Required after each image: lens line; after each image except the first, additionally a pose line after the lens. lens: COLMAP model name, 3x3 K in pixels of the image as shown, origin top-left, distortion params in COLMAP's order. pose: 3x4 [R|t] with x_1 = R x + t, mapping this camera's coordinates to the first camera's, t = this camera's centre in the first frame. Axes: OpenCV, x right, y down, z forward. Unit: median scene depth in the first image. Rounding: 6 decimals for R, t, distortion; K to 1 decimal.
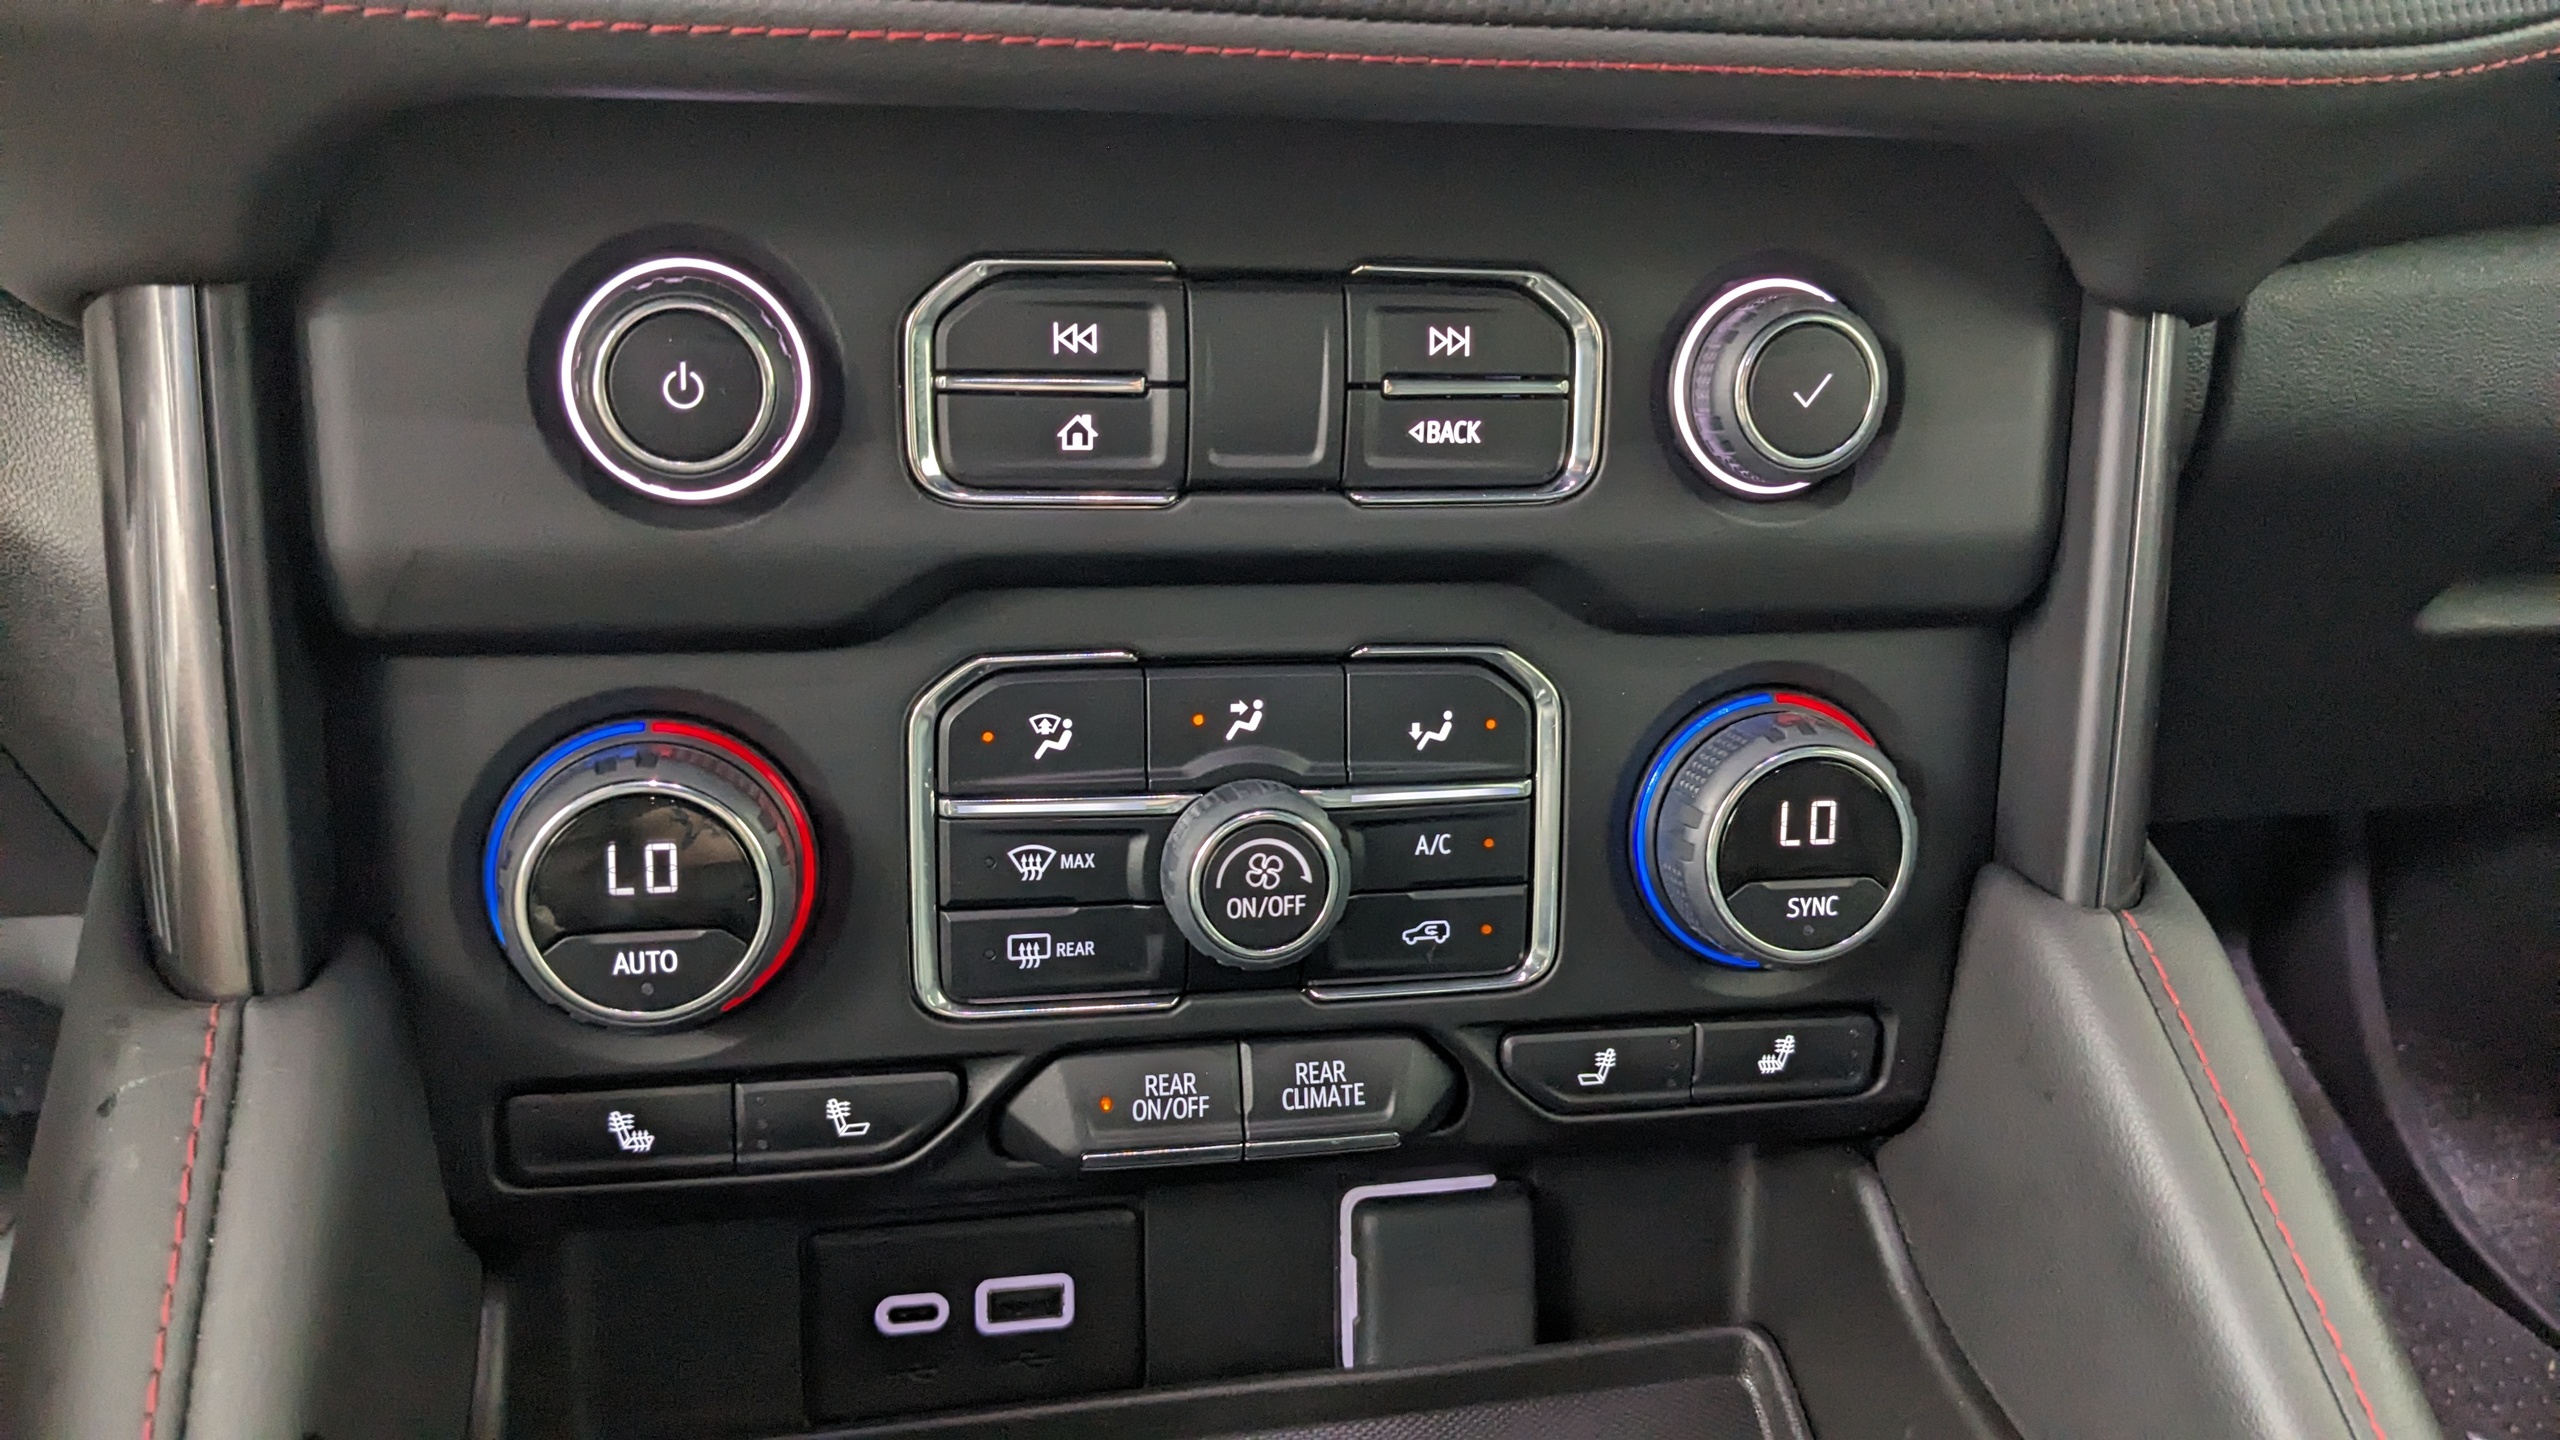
lens RADIAL K [[1853.7, 0, 1280.0], [0, 1853.7, 720.0], [0, 0, 1]] dist [0.007446, -0.074031]
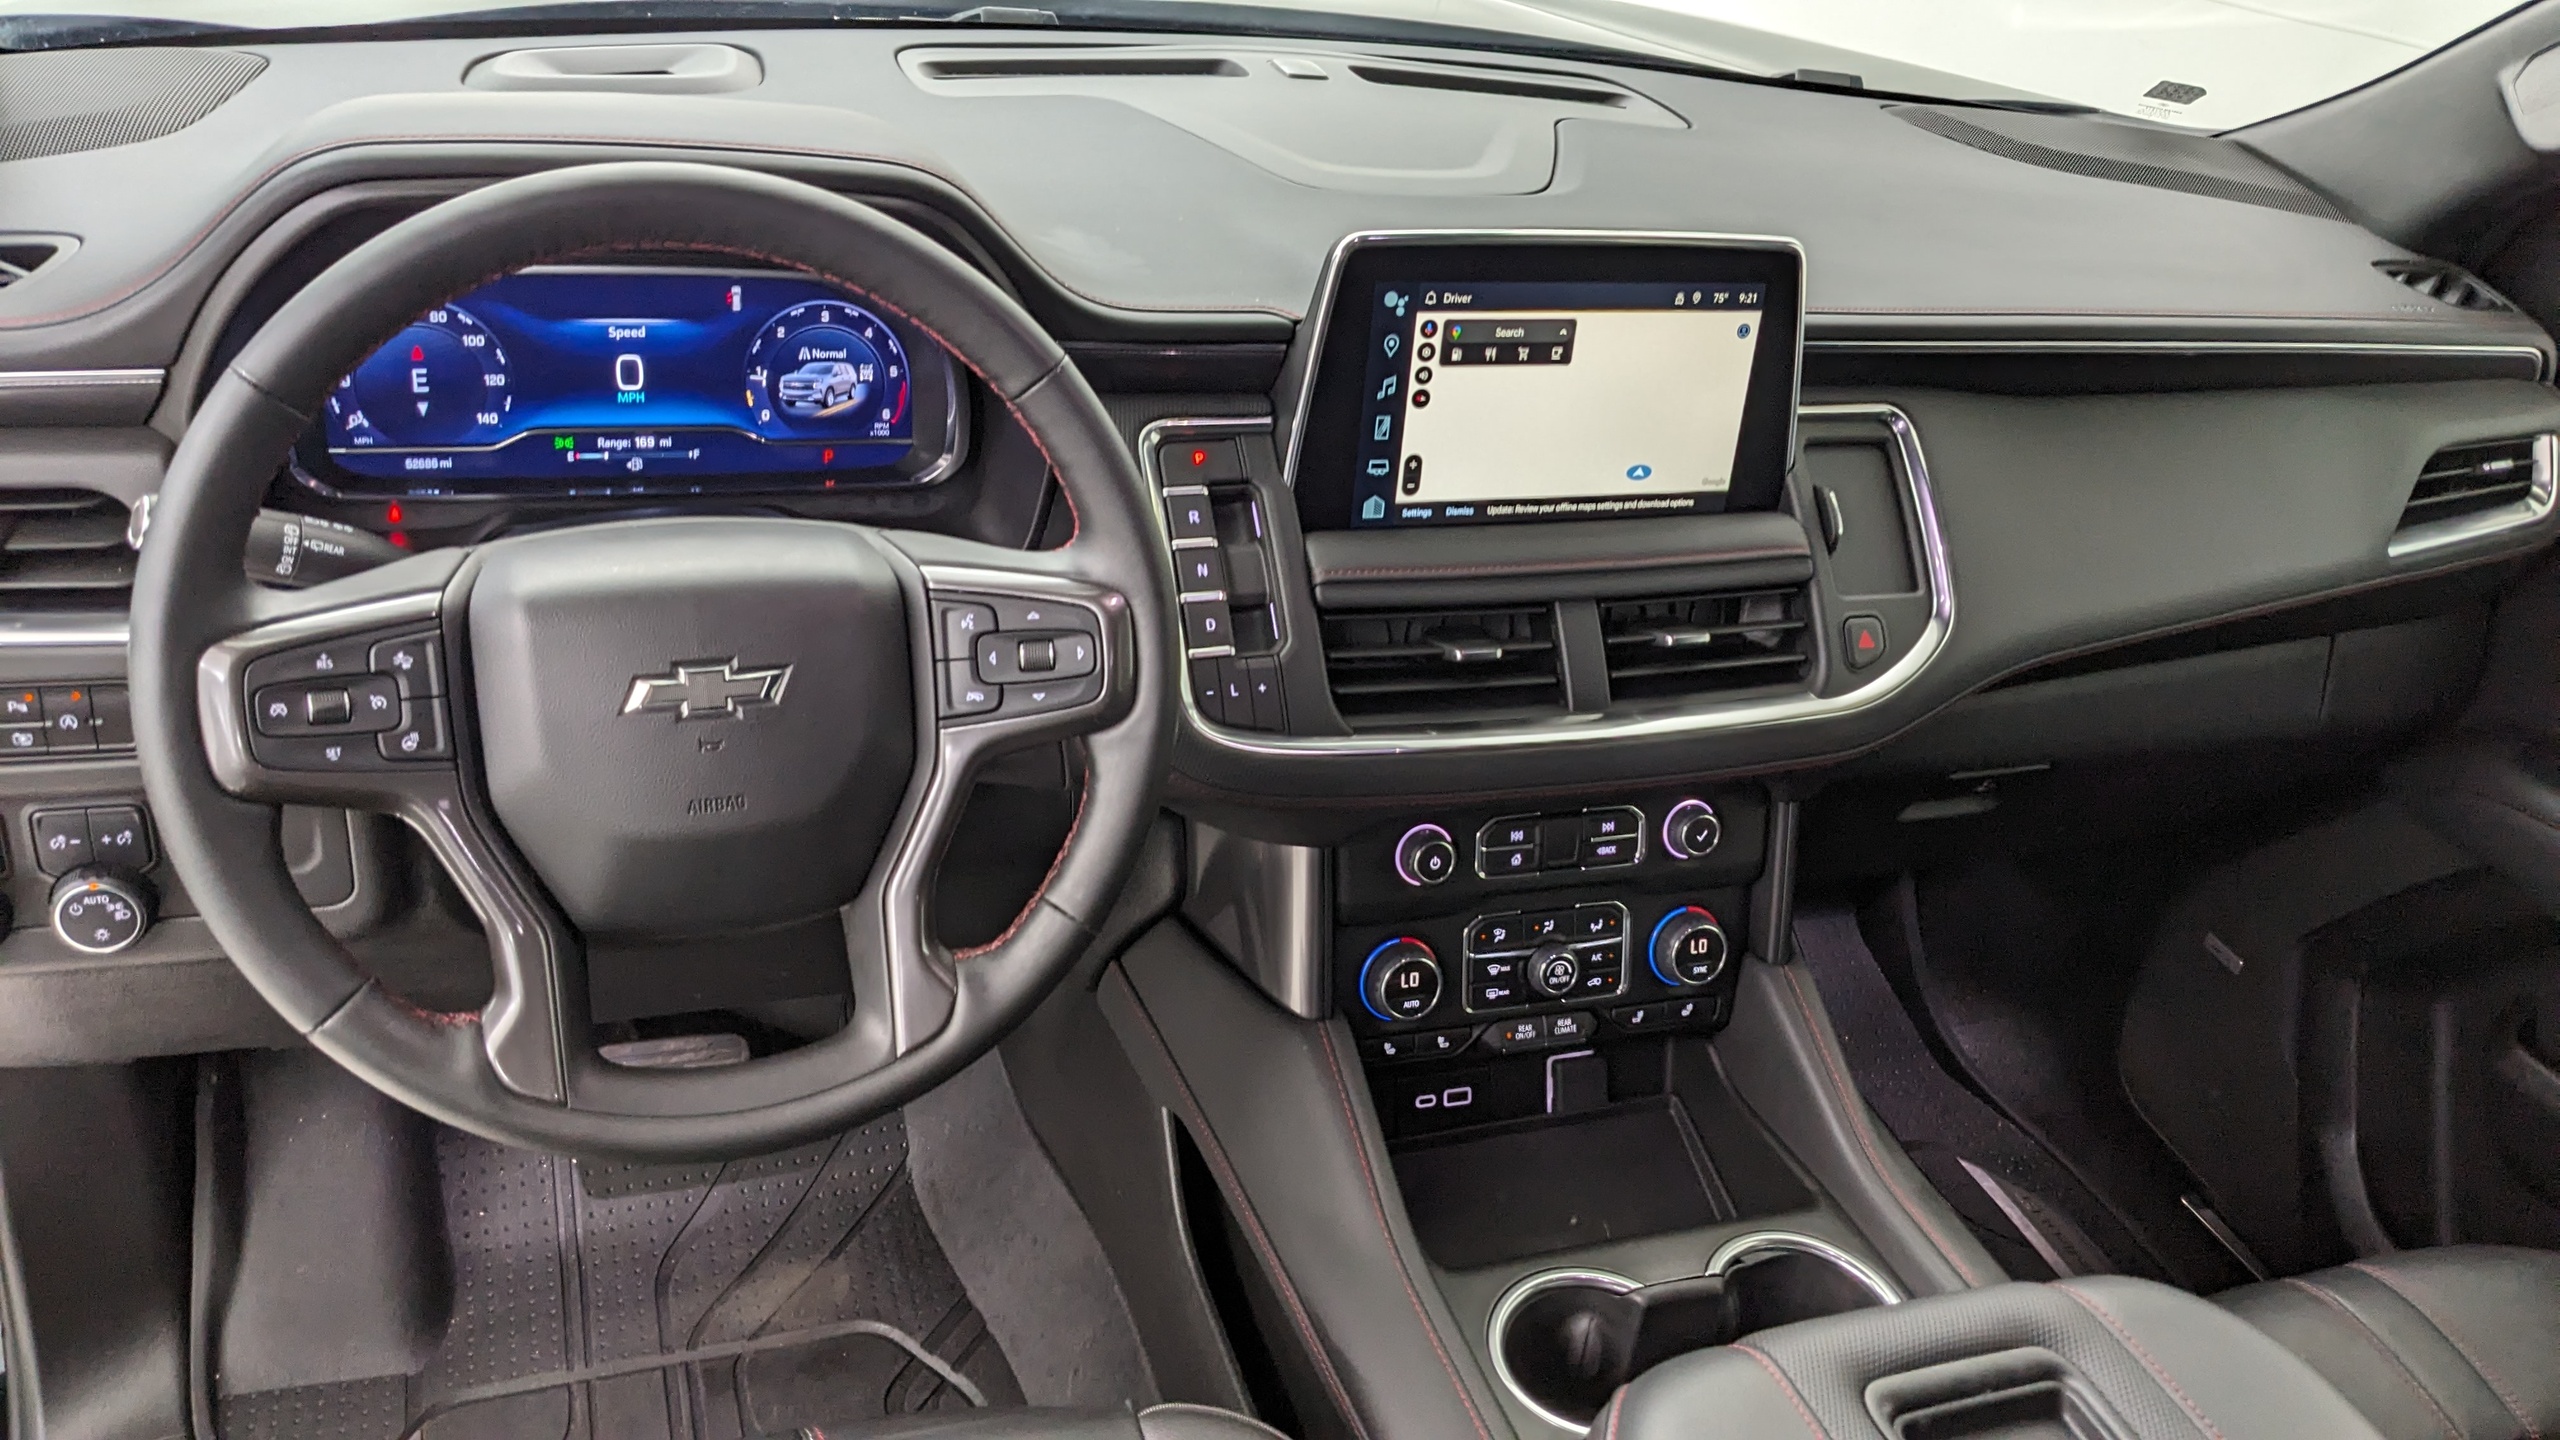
lens RADIAL K [[1853.7, 0, 1280.0], [0, 1853.7, 720.0], [0, 0, 1]] dist [0.007446, -0.074031]
pose [[0.989833, -0.027477, 0.139554, -0.995645], [0.019624, 0.998162, 0.057342, -0.599011], [-0.140873, -0.054020, 0.988553, -2.383563]]
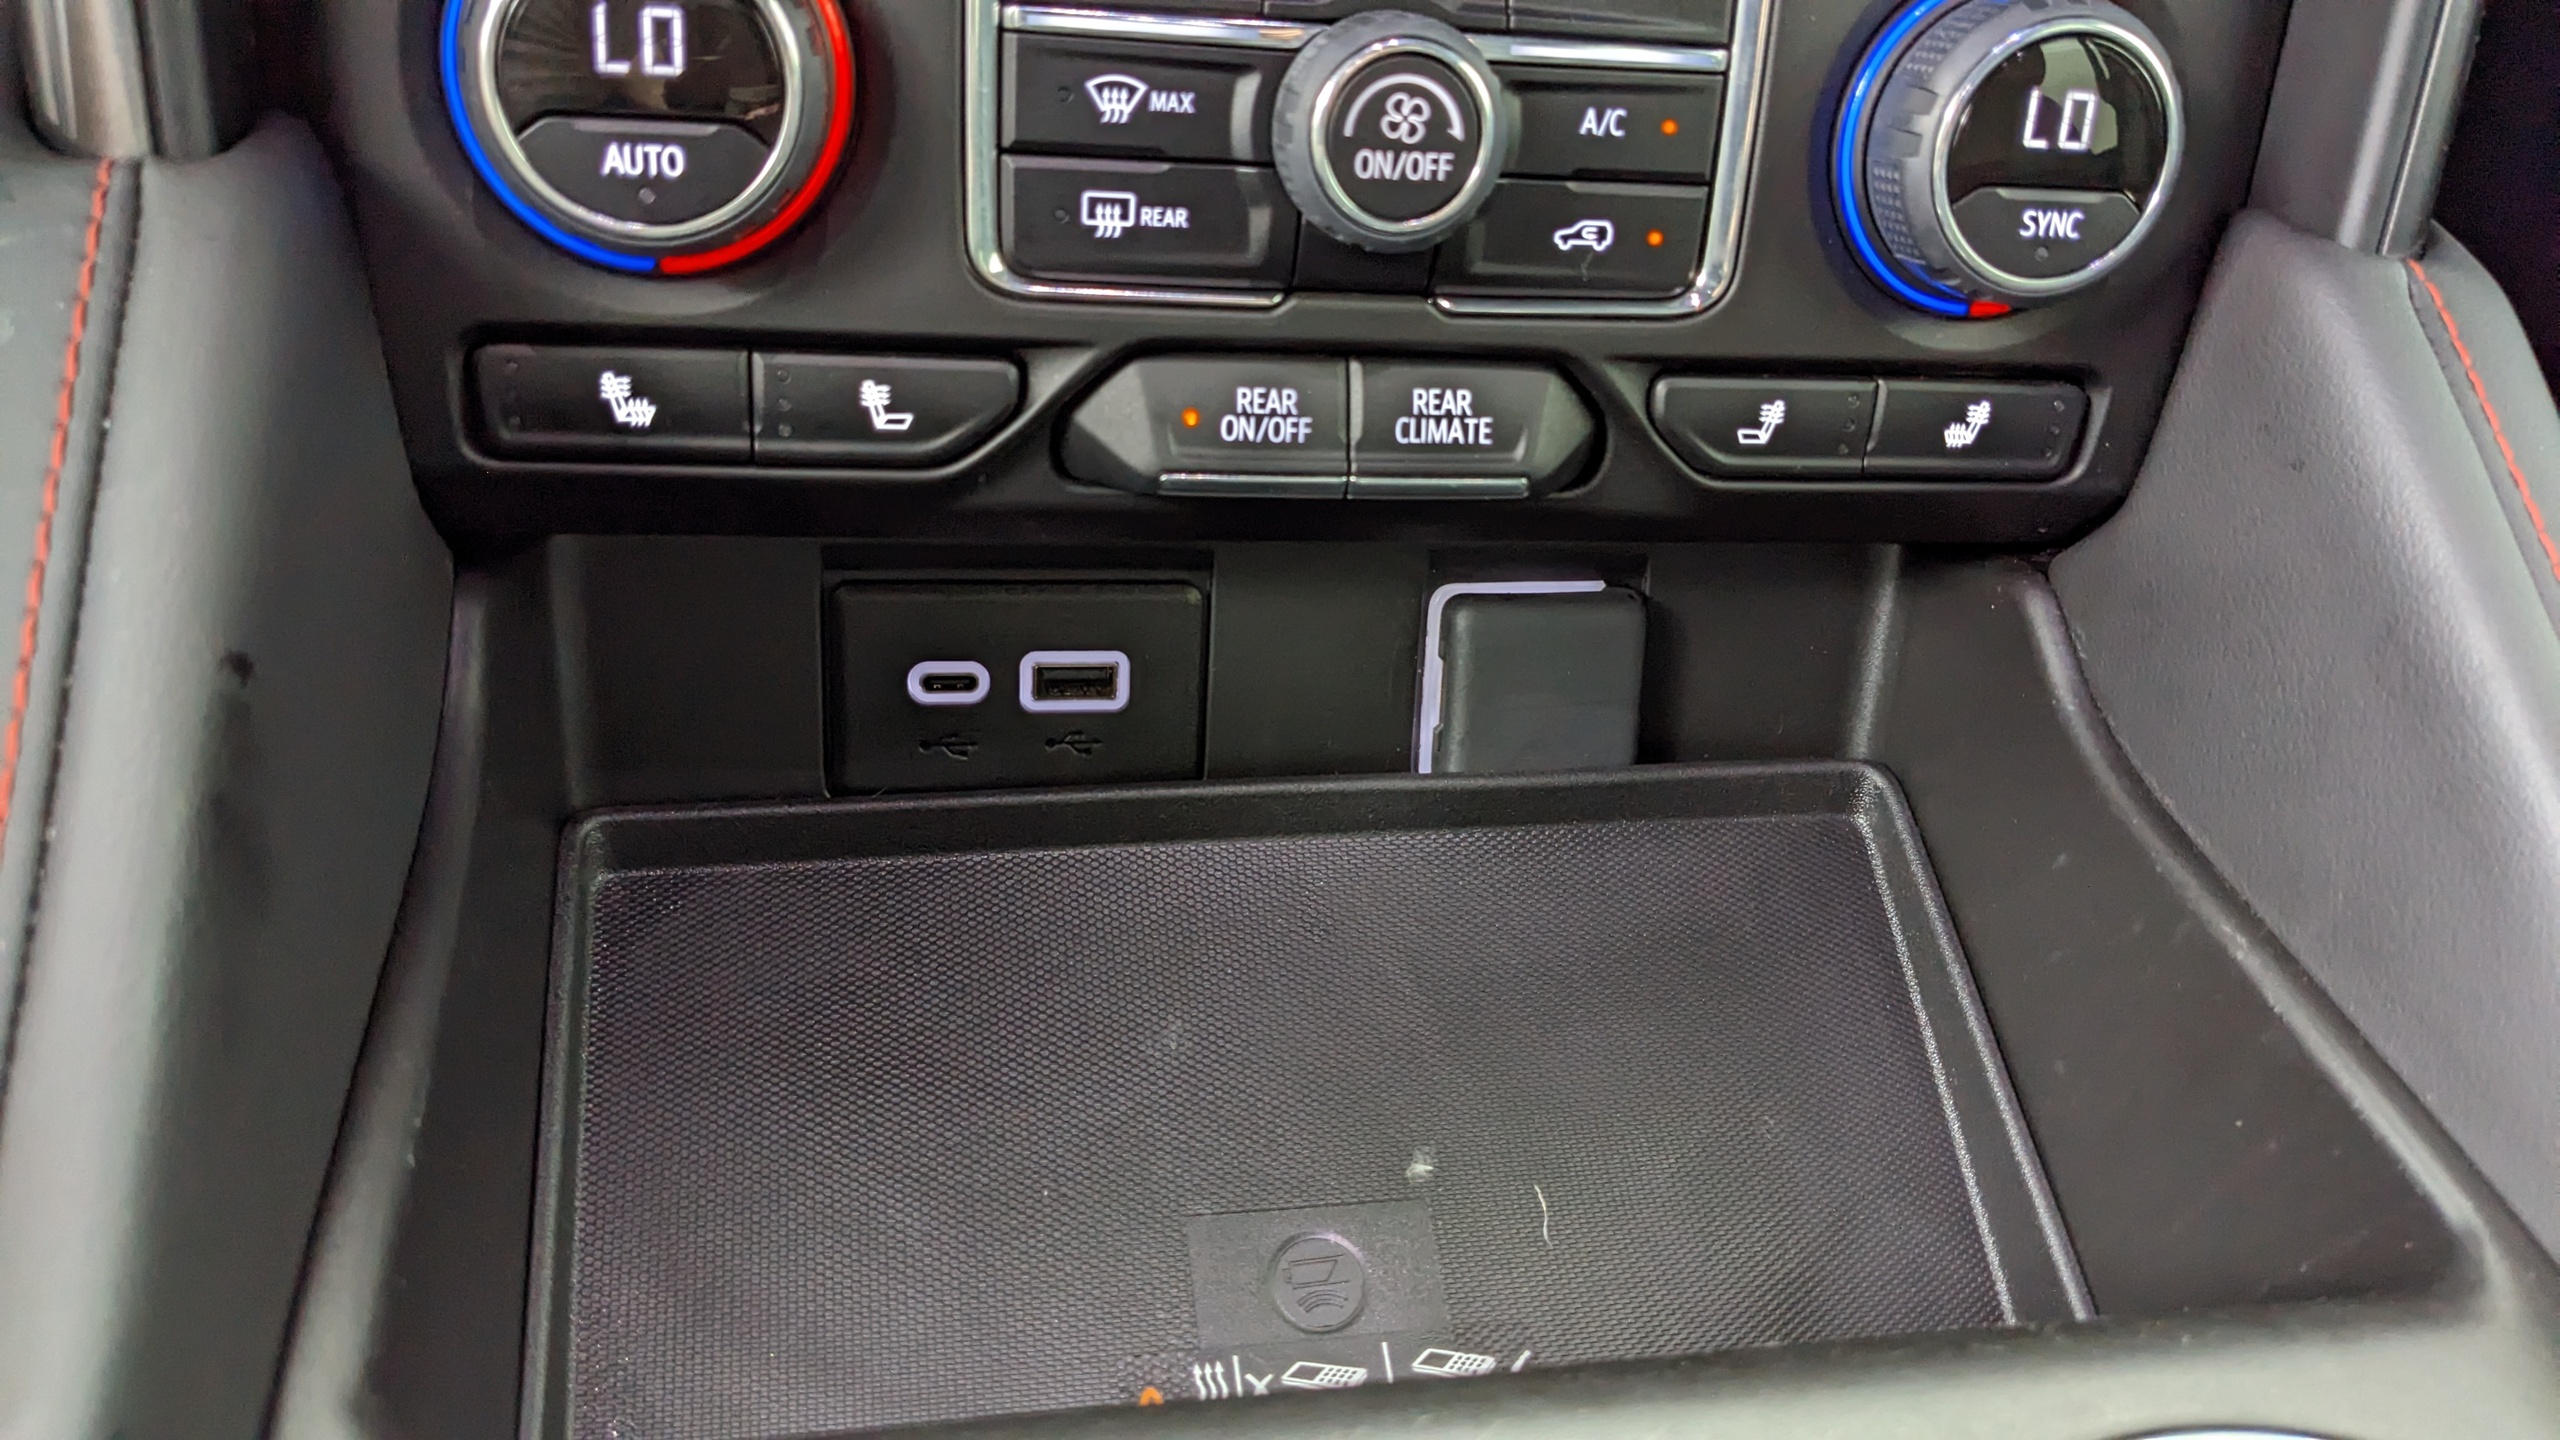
lens RADIAL K [[1853.7, 0, 1280.0], [0, 1853.7, 720.0], [0, 0, 1]] dist [0.007446, -0.074031]
pose [[0.998596, 0.051635, 0.011805, -0.055733], [-0.052963, 0.976361, 0.209558, 0.161706], [-0.000706, -0.209889, 0.977725, 0.144186]]
